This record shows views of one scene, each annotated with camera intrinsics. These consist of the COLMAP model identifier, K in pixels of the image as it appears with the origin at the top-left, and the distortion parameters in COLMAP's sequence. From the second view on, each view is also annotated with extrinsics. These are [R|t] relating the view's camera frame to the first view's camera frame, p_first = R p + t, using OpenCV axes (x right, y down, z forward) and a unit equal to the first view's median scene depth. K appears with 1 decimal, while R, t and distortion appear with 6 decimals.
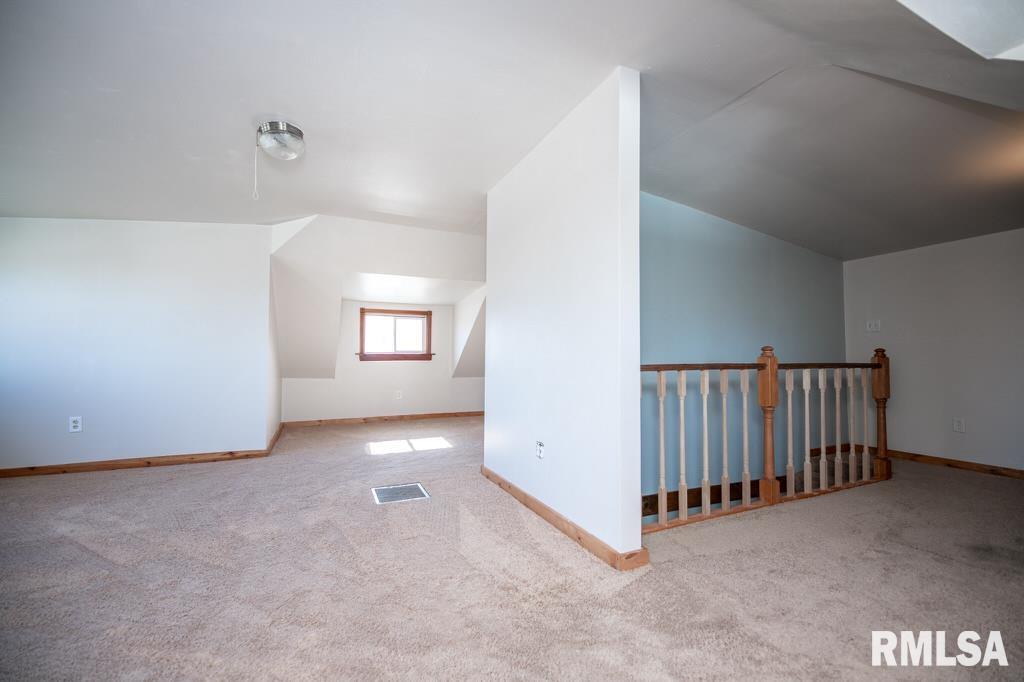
lens RADIAL K [[420.0, 0, 509.5], [0, 420.0, 347.9], [0, 0, 1]] dist [-0.002018, -0.000483]
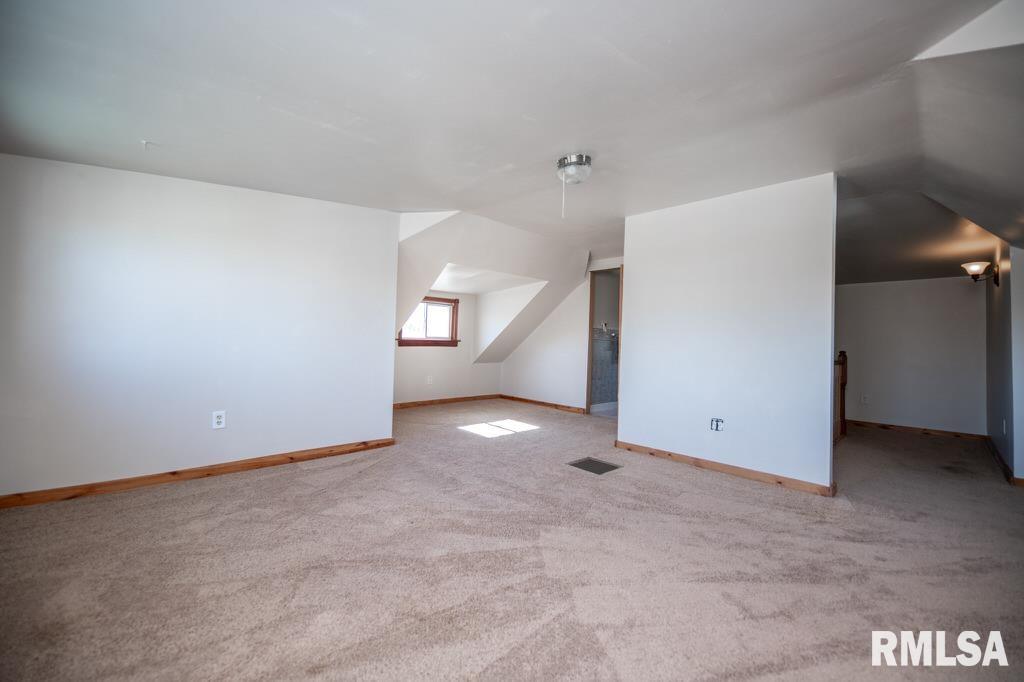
lens RADIAL K [[410.9, 0, 509.2], [0, 410.9, 337.5], [0, 0, 1]] dist [-0.000414, -0.000668]
pose [[0.942862, 0.027298, 0.332062, -0.626862], [-0.034295, 0.999296, 0.015227, -0.020560], [-0.331412, -0.025745, 0.943135, -0.009766]]
